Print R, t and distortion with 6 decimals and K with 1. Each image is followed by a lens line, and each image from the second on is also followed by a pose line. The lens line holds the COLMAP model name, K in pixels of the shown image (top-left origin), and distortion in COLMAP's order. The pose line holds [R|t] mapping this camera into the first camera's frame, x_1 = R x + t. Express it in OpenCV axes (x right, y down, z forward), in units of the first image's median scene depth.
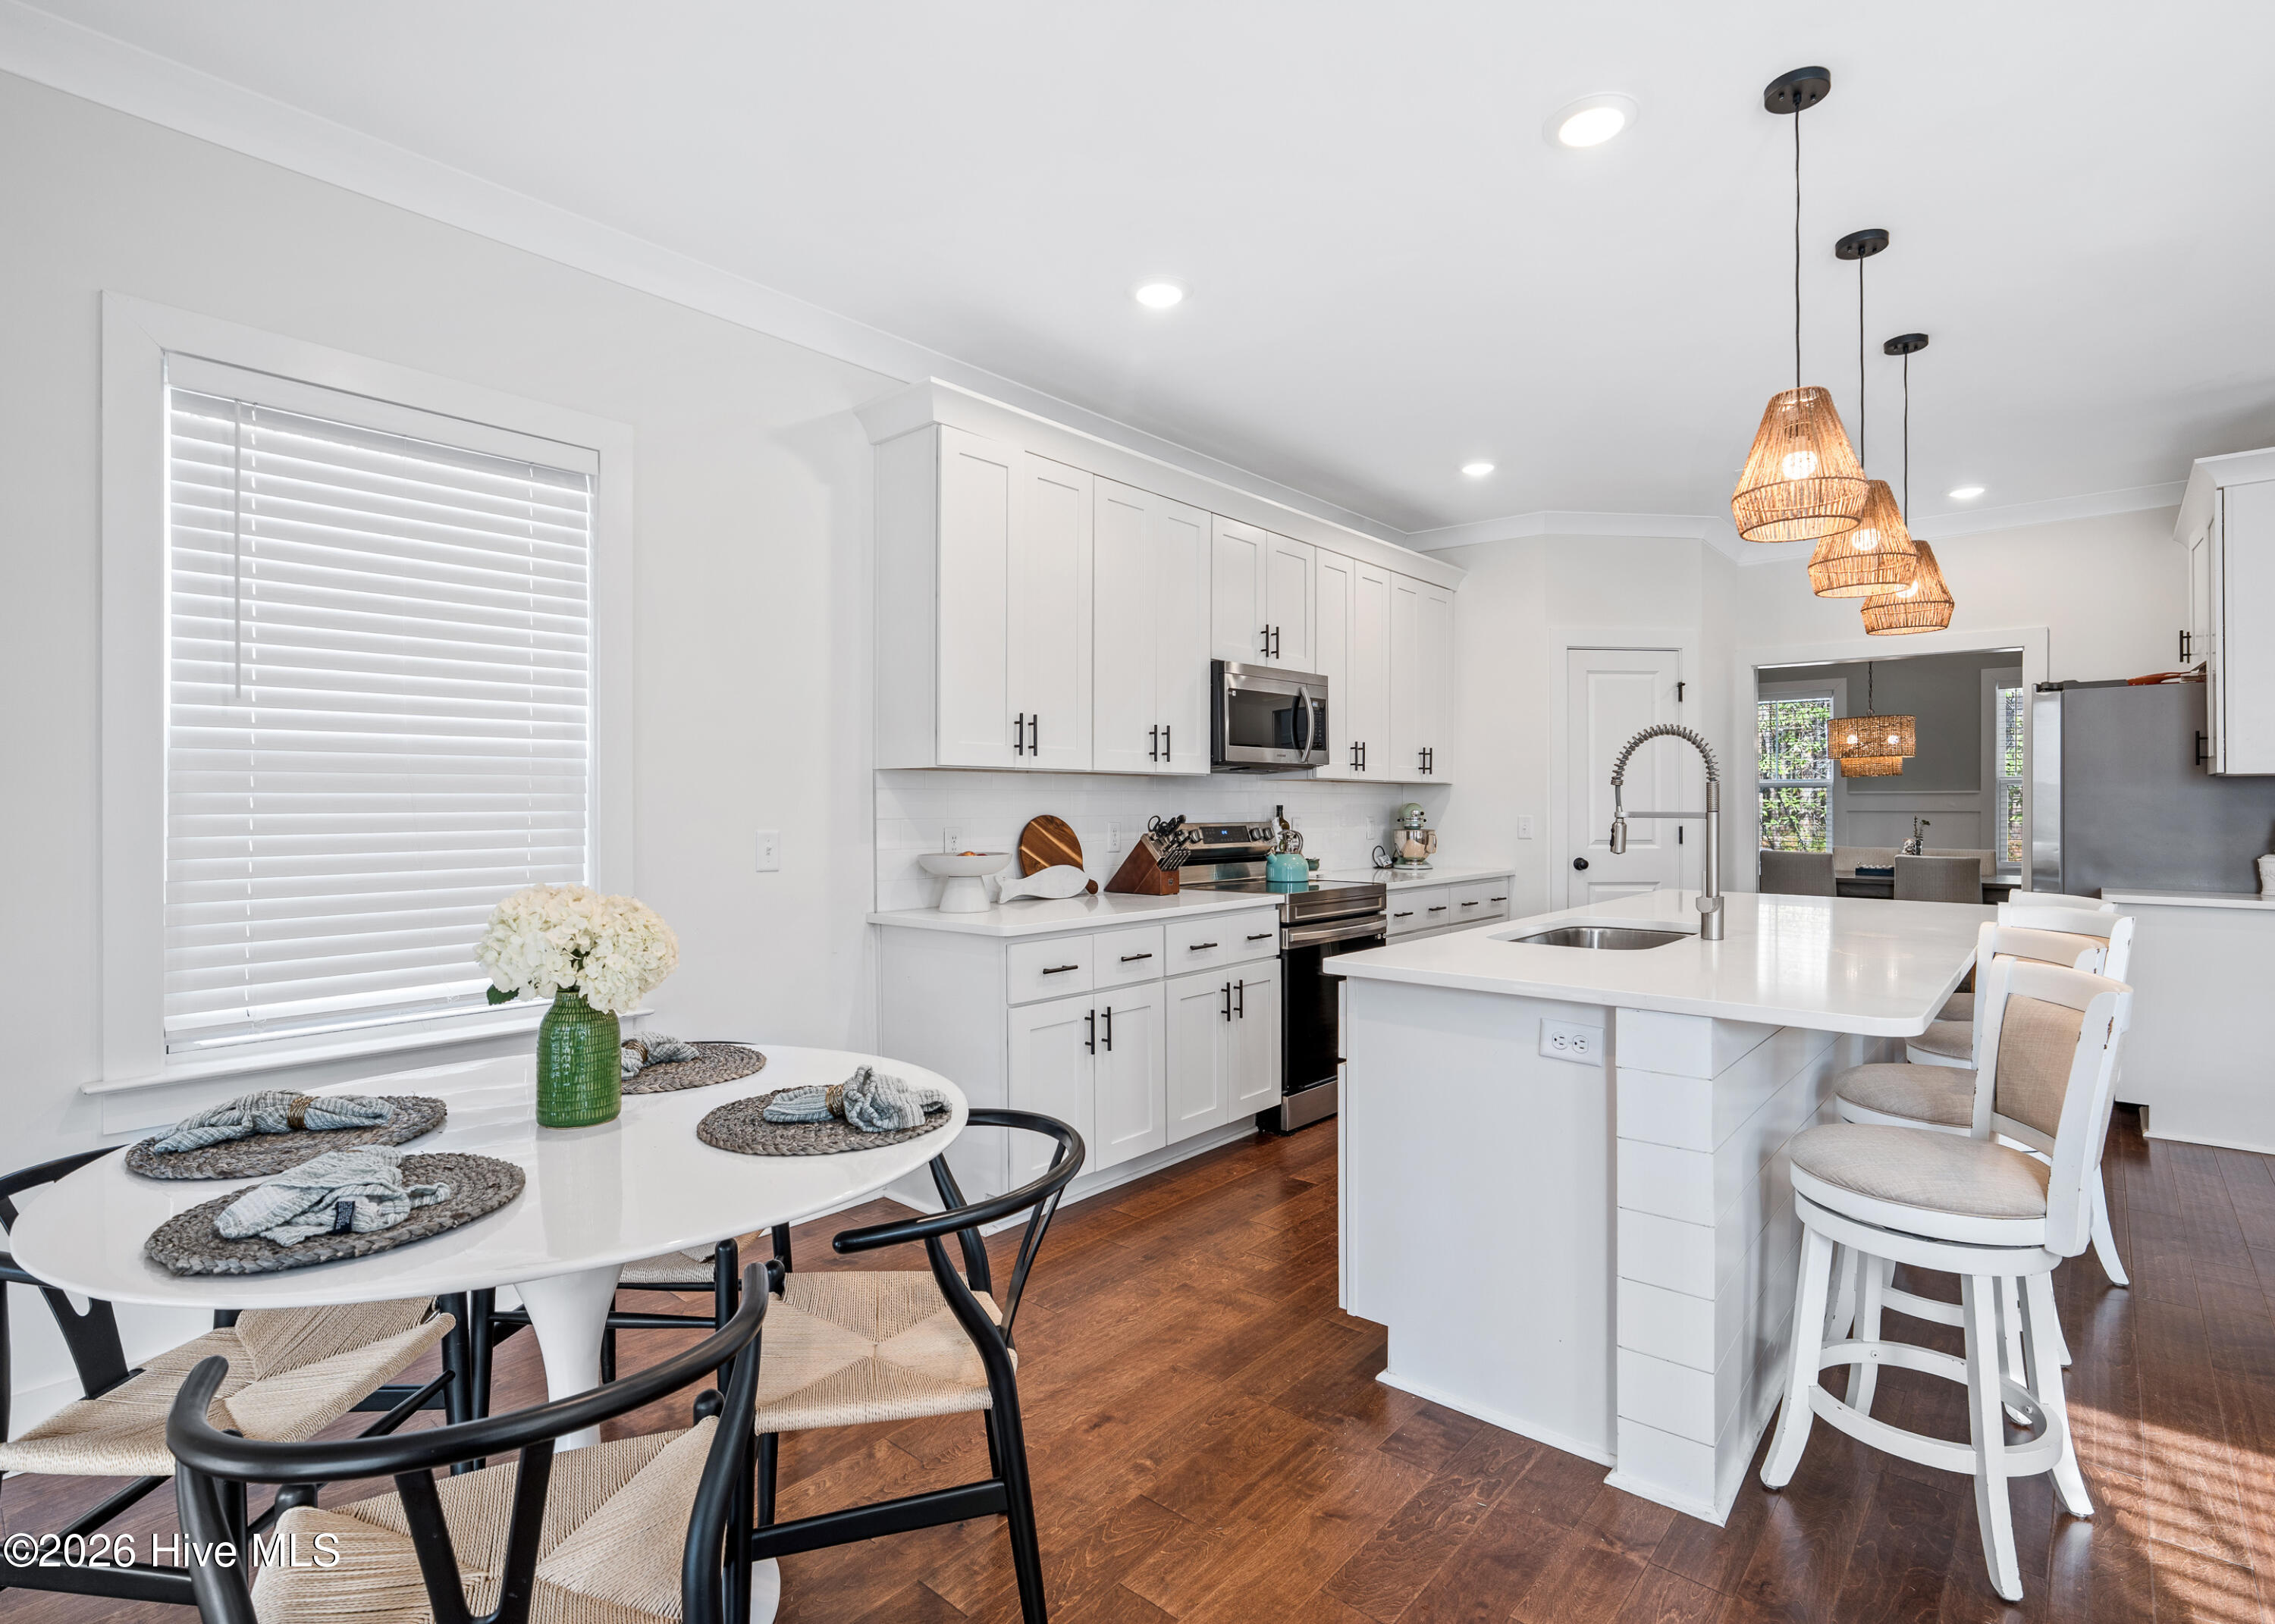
lens RADIAL K [[1088.5, 0, 1080.9], [0, 1088.5, 796.7], [0, 0, 1]] dist [-0.008376, 0.001938]
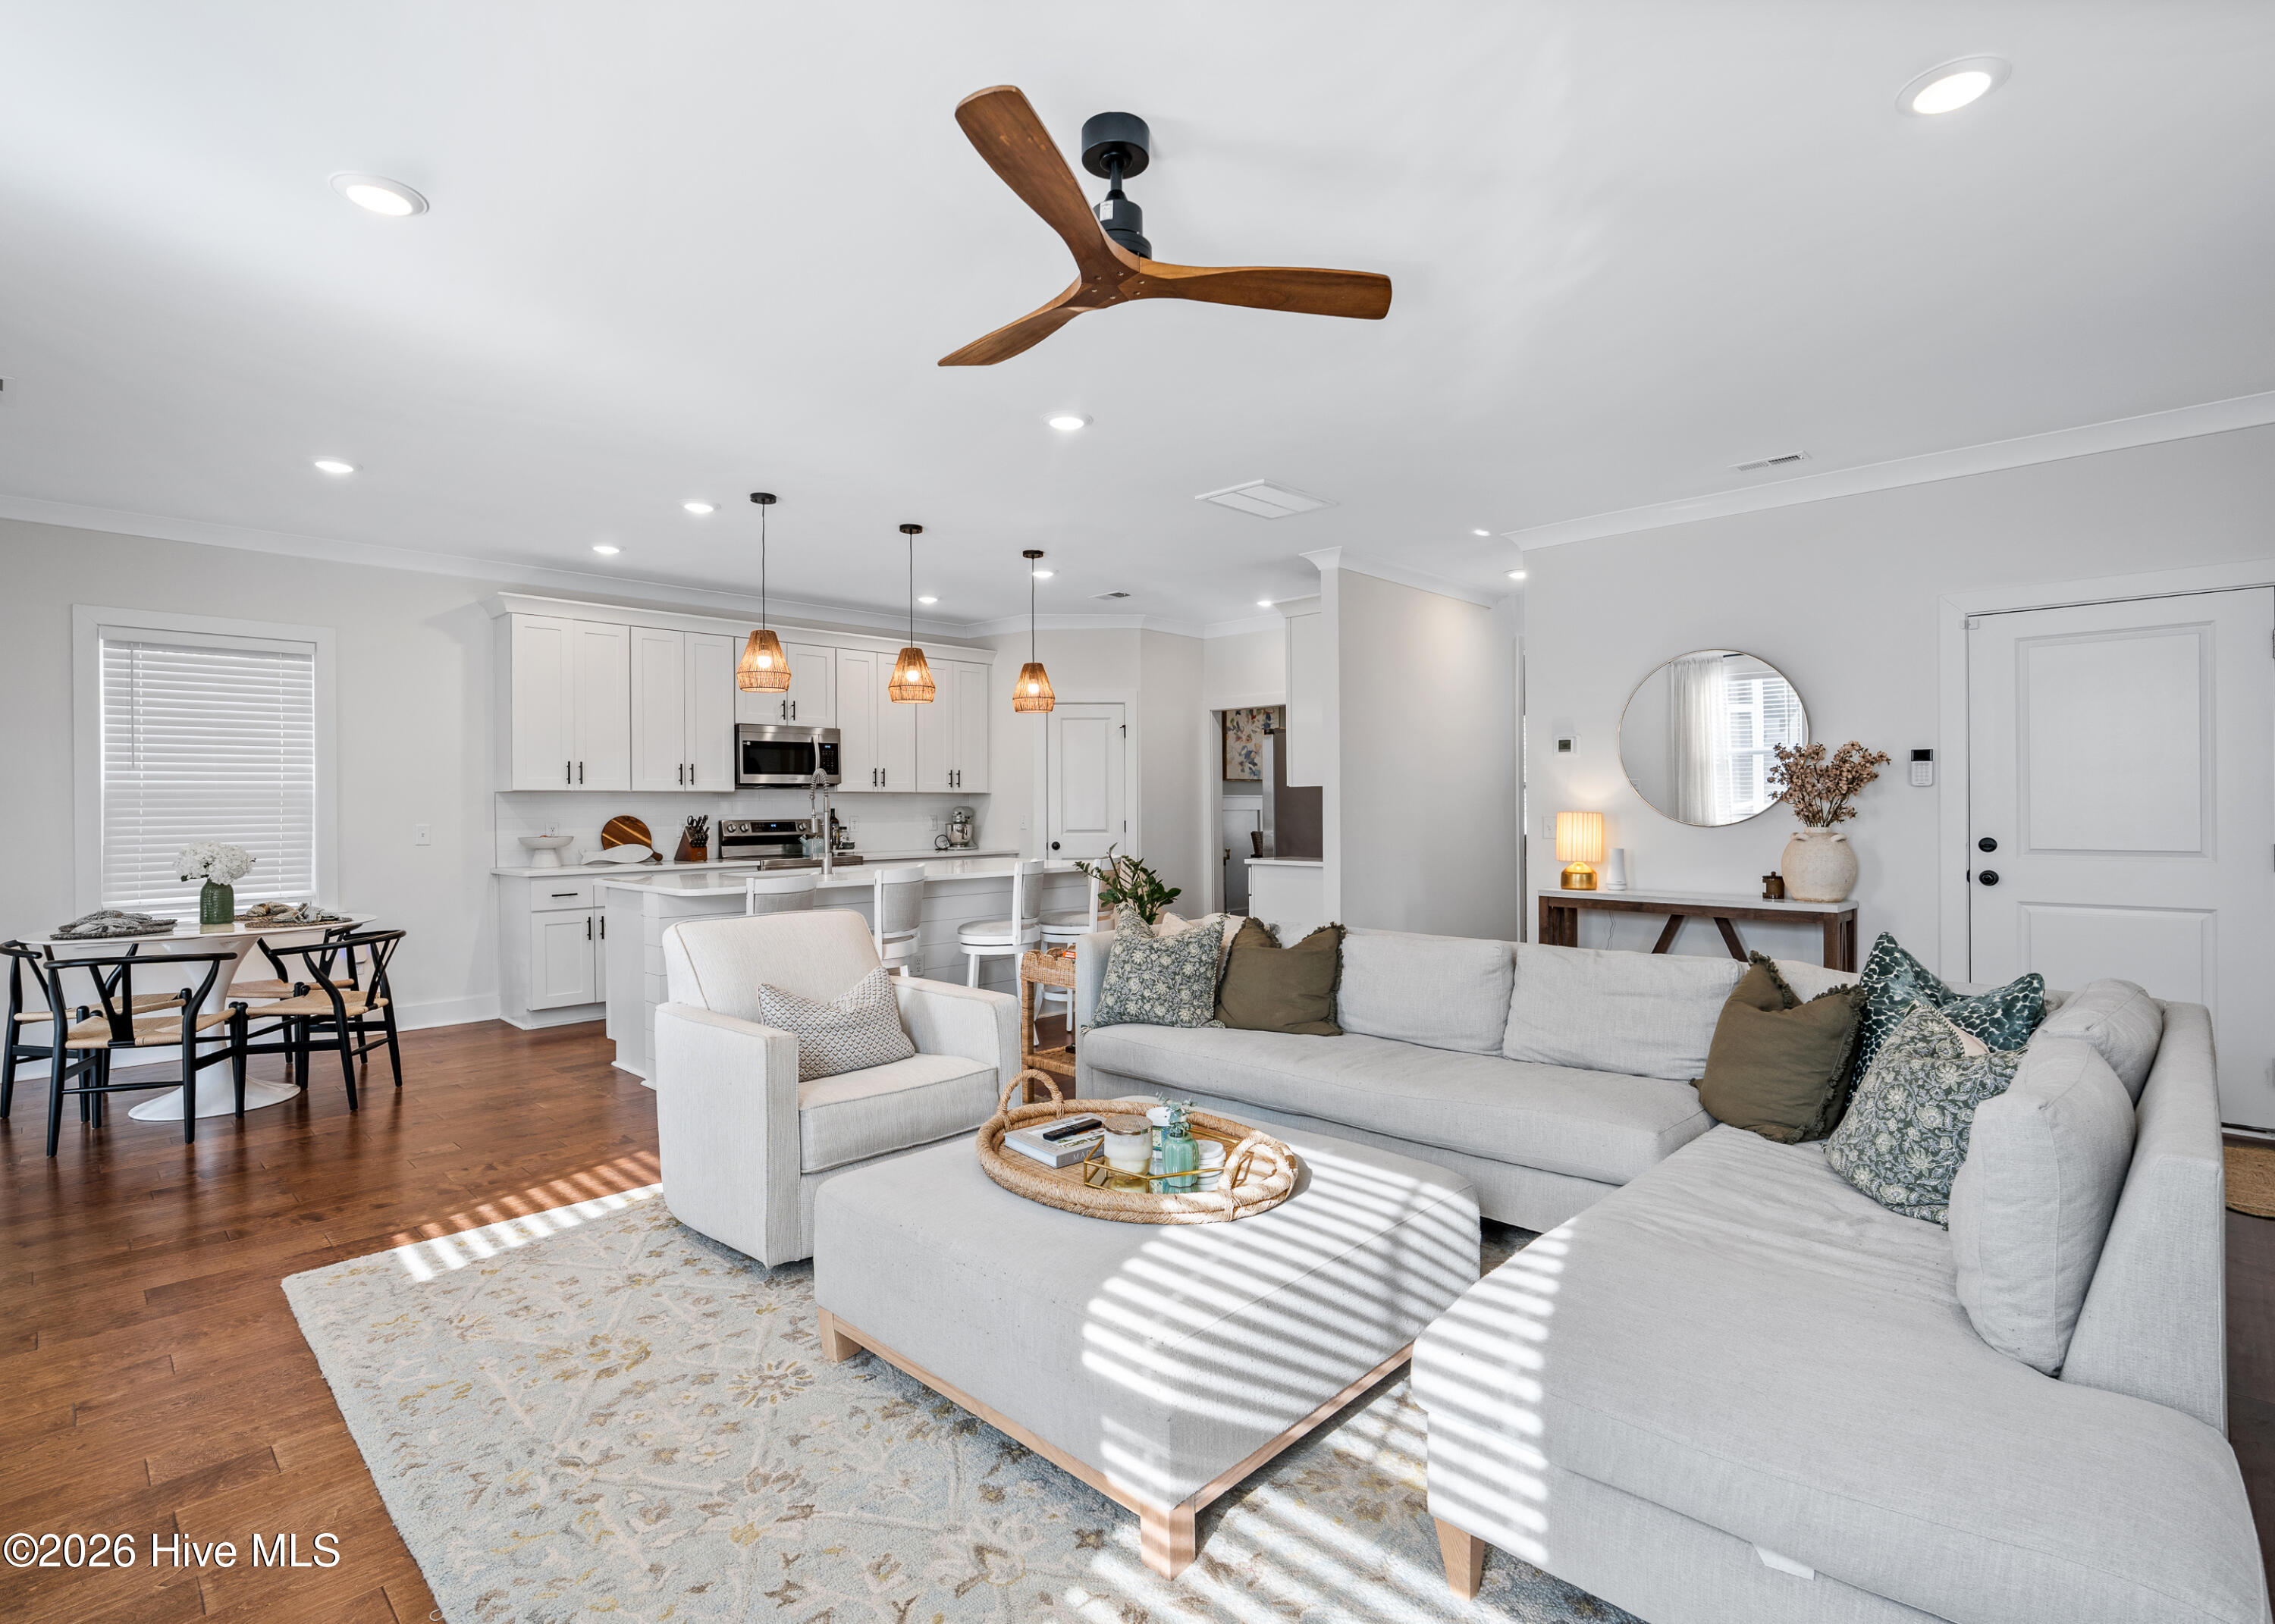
lens RADIAL K [[1088.5, 0, 1094.2], [0, 1088.5, 801.3], [0, 0, 1]] dist [-0.008376, 0.001938]
pose [[0.998548, -0.005599, -0.053569, 0.851782], [0.005857, 0.999972, 0.004662, -0.010442], [0.053541, -0.004969, 0.998553, -0.735730]]
